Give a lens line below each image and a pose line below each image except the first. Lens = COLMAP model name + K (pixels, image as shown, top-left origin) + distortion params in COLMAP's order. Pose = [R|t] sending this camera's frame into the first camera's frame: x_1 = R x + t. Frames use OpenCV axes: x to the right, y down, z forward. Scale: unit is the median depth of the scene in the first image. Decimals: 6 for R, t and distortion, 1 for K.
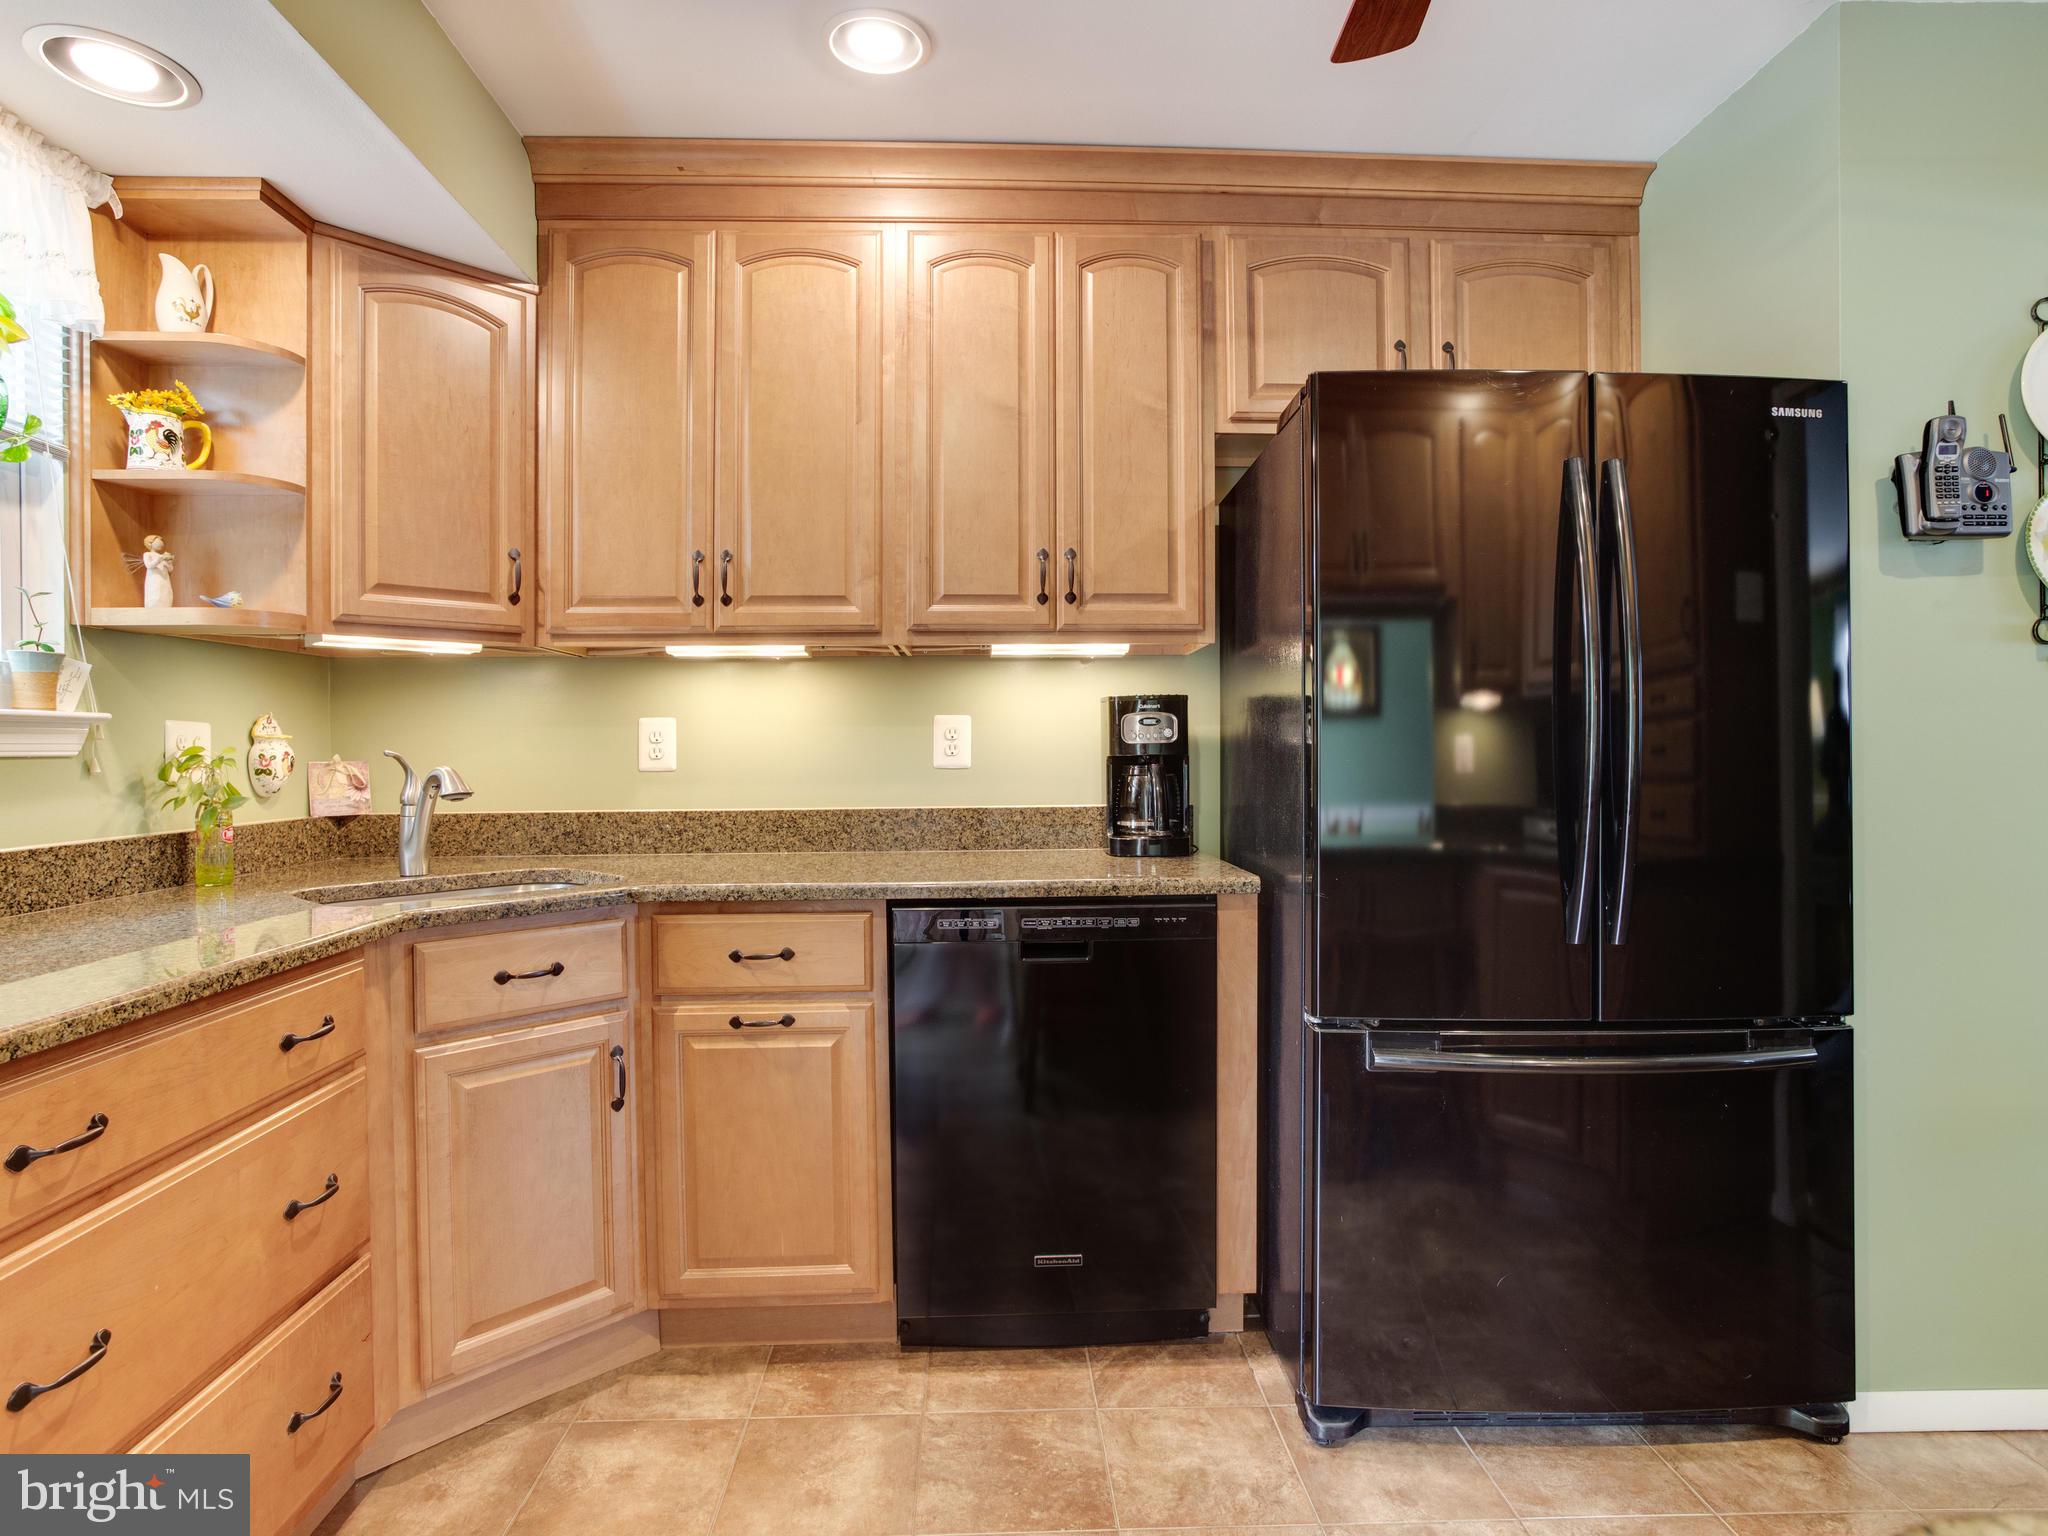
lens RADIAL K [[1119.0, 0, 1016.9], [0, 1119.0, 755.9], [0, 0, 1]] dist [-0.022330, 0.003984]
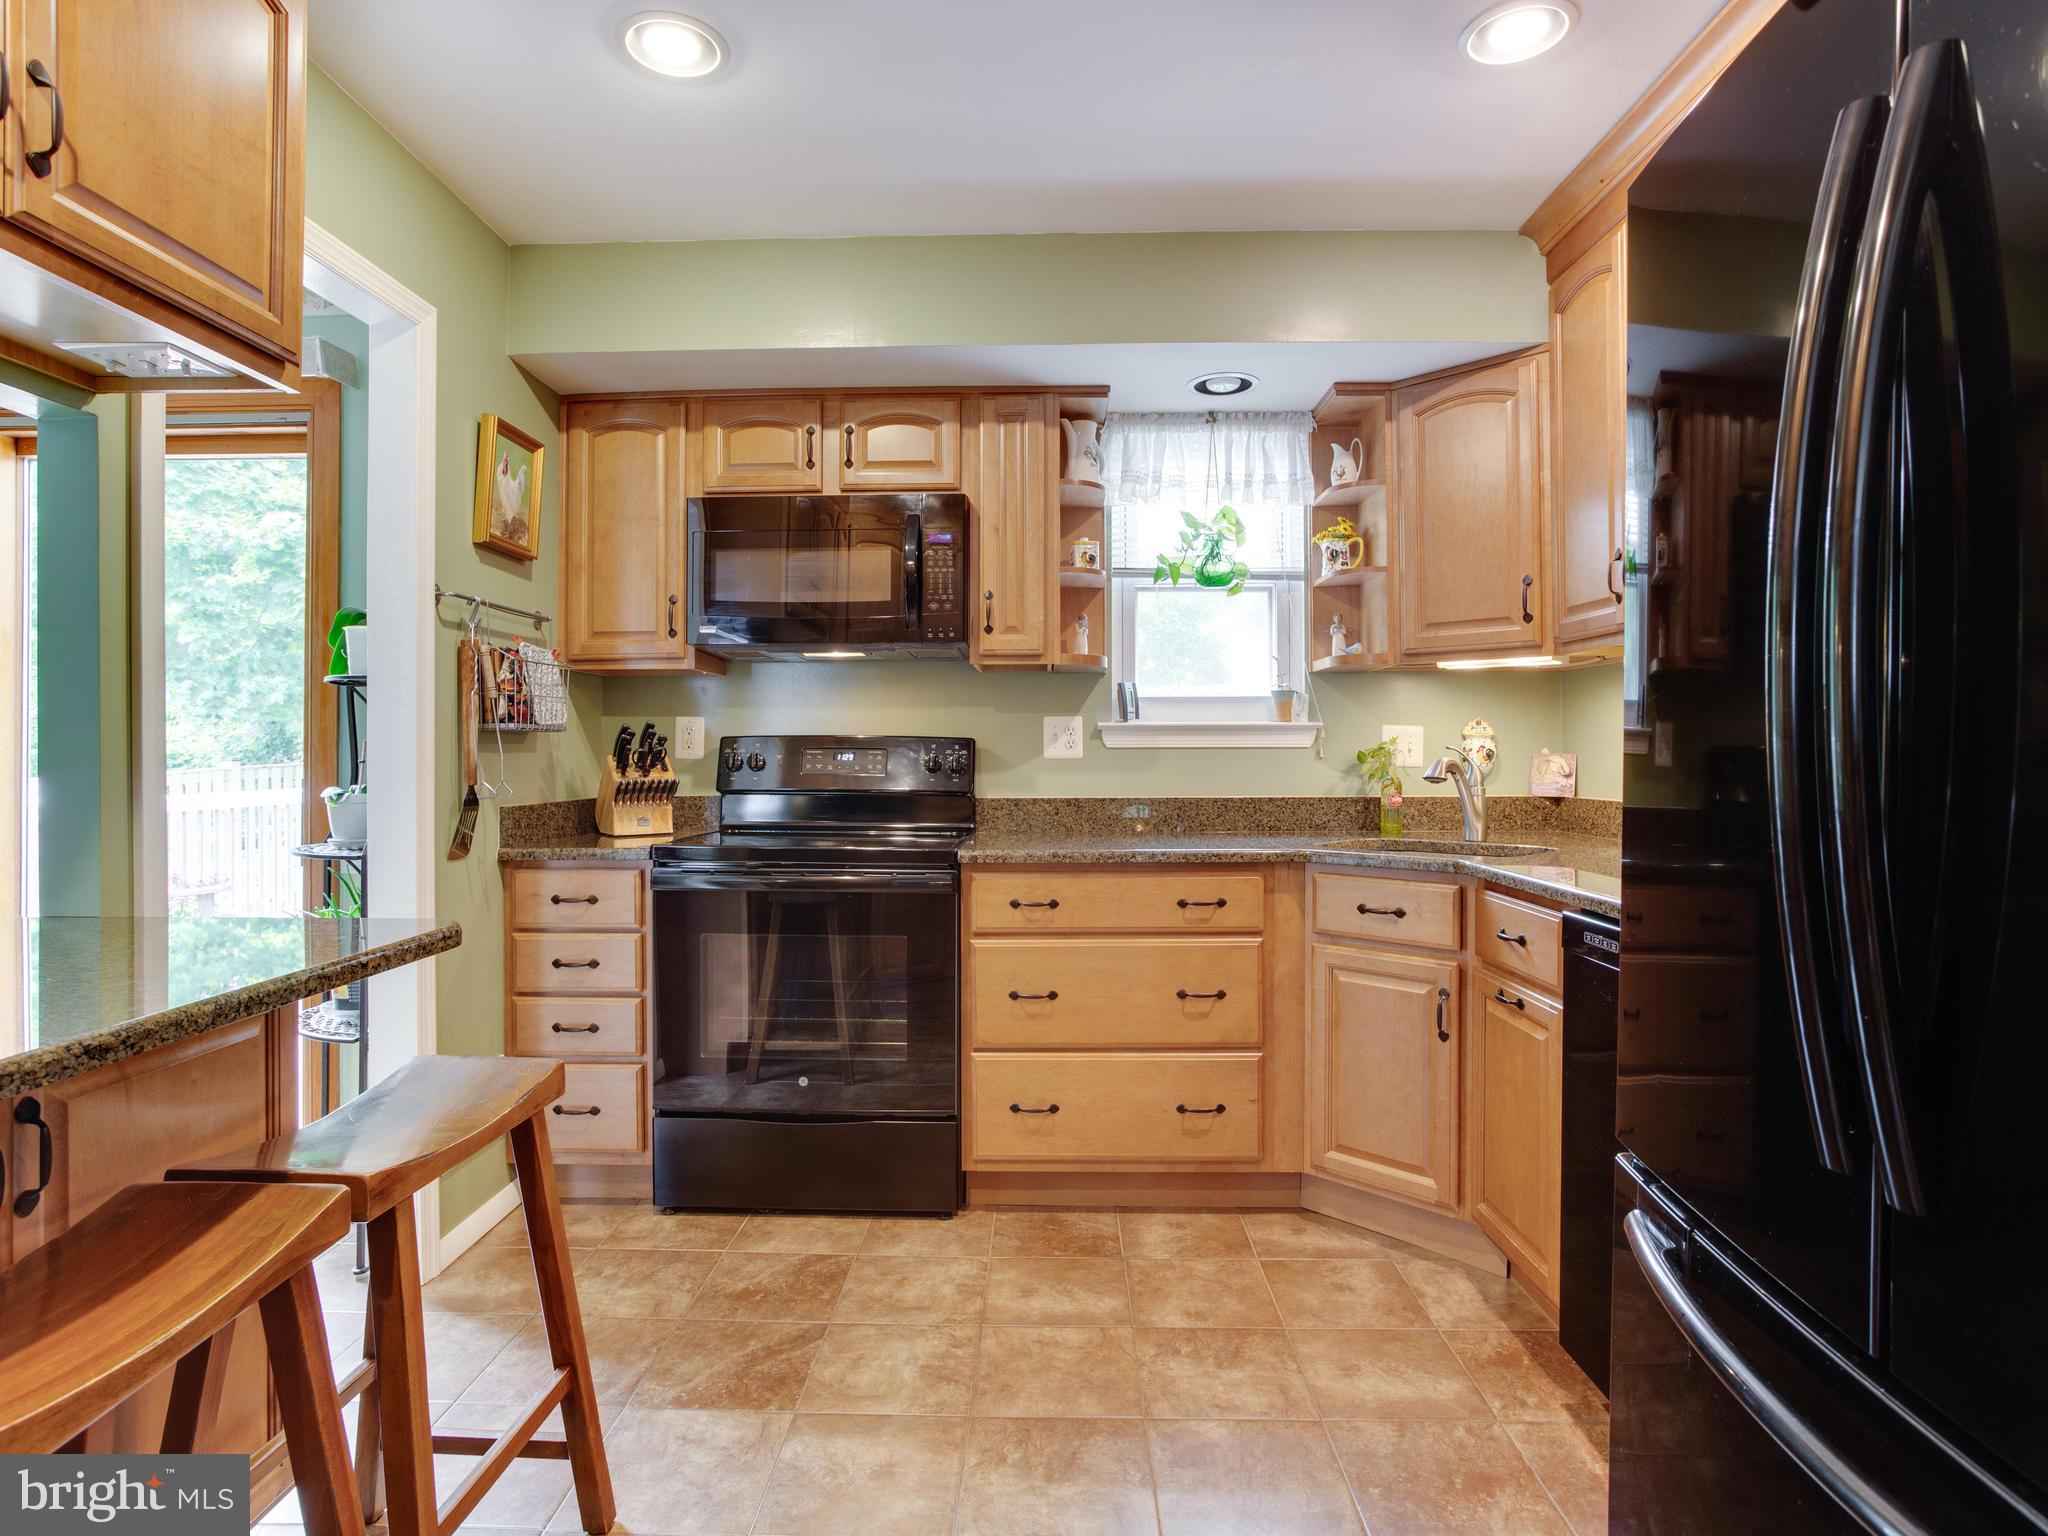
lens RADIAL K [[1119.0, 0, 1015.8], [0, 1119.0, 759.1], [0, 0, 1]] dist [-0.022330, 0.003984]
pose [[-0.067768, 0.016209, -0.997569, 0.913943], [-0.006173, 0.999842, 0.016665, -0.007808], [0.997682, 0.007288, -0.067658, 0.633088]]
